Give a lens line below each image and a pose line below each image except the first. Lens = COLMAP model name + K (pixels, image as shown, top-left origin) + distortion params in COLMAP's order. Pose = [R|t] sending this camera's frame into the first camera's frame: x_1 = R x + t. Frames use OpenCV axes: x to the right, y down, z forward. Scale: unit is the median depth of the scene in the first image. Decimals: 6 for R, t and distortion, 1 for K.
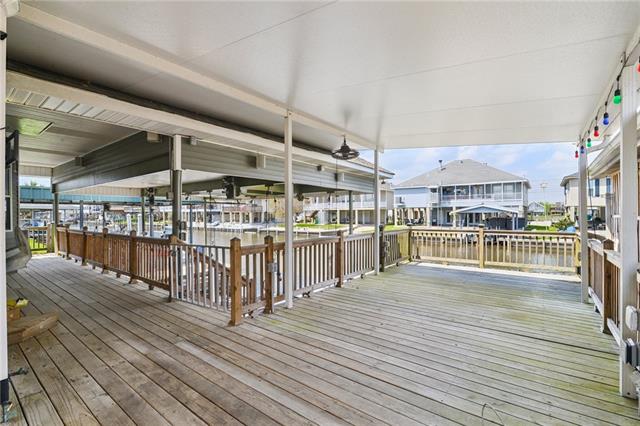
lens RADIAL K [[295.8, 0, 315.6], [0, 295.8, 213.8], [0, 0, 1]] dist [-0.009869, -0.000146]
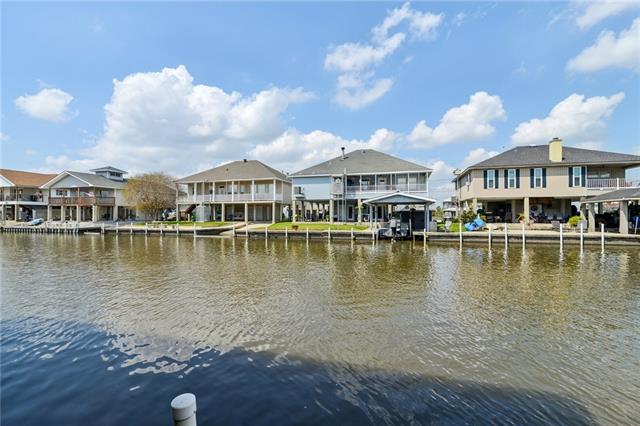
lens RADIAL K [[295.8, 0, 315.6], [0, 295.8, 213.8], [0, 0, 1]] dist [-0.009869, -0.000146]
pose [[0.934009, 0.010128, 0.357105, 0.035638], [-0.005005, 0.999871, -0.015266, 0.034811], [-0.357214, 0.012471, 0.933939, 0.231263]]
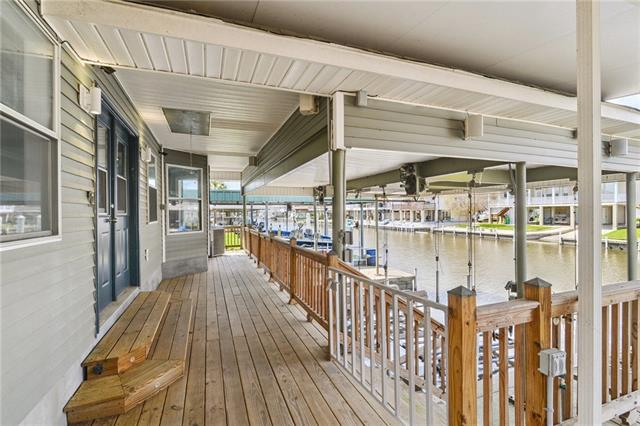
lens RADIAL K [[295.8, 0, 315.6], [0, 295.8, 213.8], [0, 0, 1]] dist [-0.009869, -0.000146]
pose [[0.849472, 0.000475, -0.527633, -0.024369], [0.003808, 0.999968, 0.007031, -0.002366], [0.527620, -0.007982, 0.849443, 0.059756]]
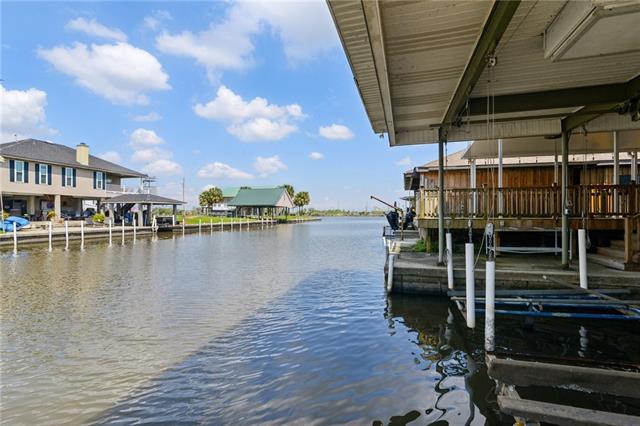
lens RADIAL K [[295.8, 0, 315.6], [0, 295.8, 213.8], [0, 0, 1]] dist [-0.009869, -0.000146]
pose [[-0.352229, 0.007169, 0.935886, -0.128003], [0.002938, 0.999974, -0.006554, 0.033825], [-0.935909, 0.000441, -0.352241, 0.385887]]
